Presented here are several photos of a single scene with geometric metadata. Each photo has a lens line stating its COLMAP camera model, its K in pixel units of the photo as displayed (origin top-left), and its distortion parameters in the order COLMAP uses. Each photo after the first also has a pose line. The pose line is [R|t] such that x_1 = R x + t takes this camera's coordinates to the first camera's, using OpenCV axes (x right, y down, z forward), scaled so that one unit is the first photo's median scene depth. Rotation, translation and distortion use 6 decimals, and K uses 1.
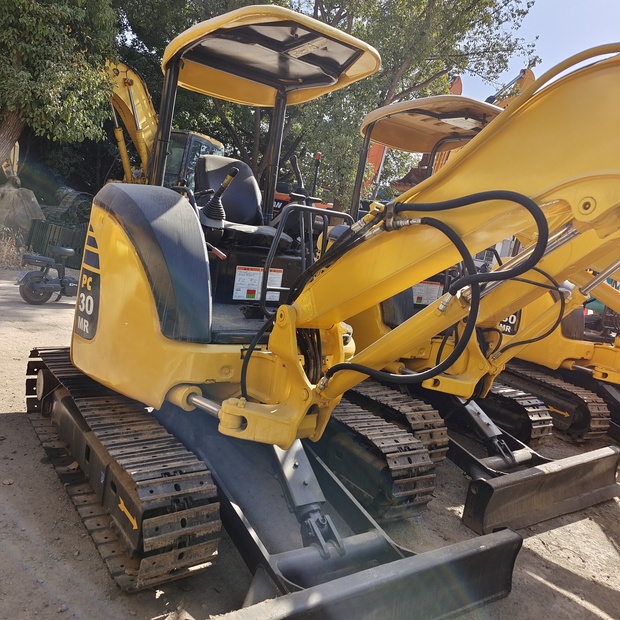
lens RADIAL K [[554.0, 0, 309.7], [0, 554.0, 309.5], [0, 0, 1]] dist [0.027726, 0.011310]
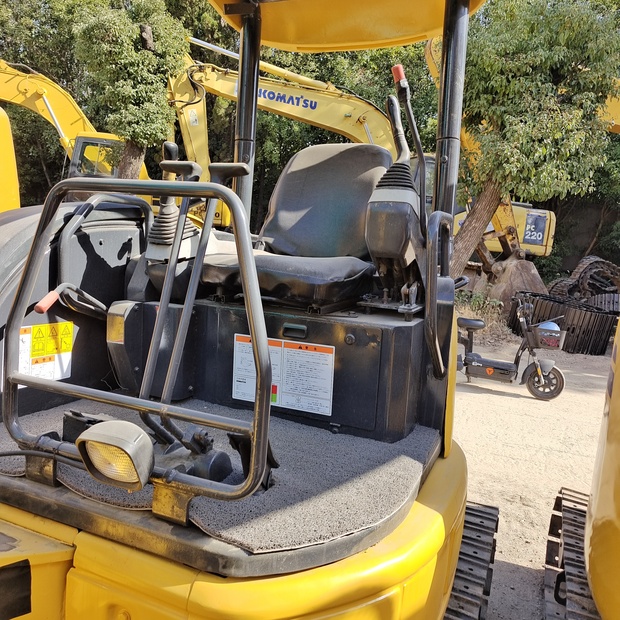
lens RADIAL K [[554.0, 0, 324.1], [0, 554.0, 309.4], [0, 0, 1]] dist [0.027726, 0.011310]
pose [[0.520901, -0.011107, -0.853545, 0.344542], [-0.113207, 0.990184, -0.081973, -0.067728], [0.846077, 0.139327, 0.514531, 0.799589]]
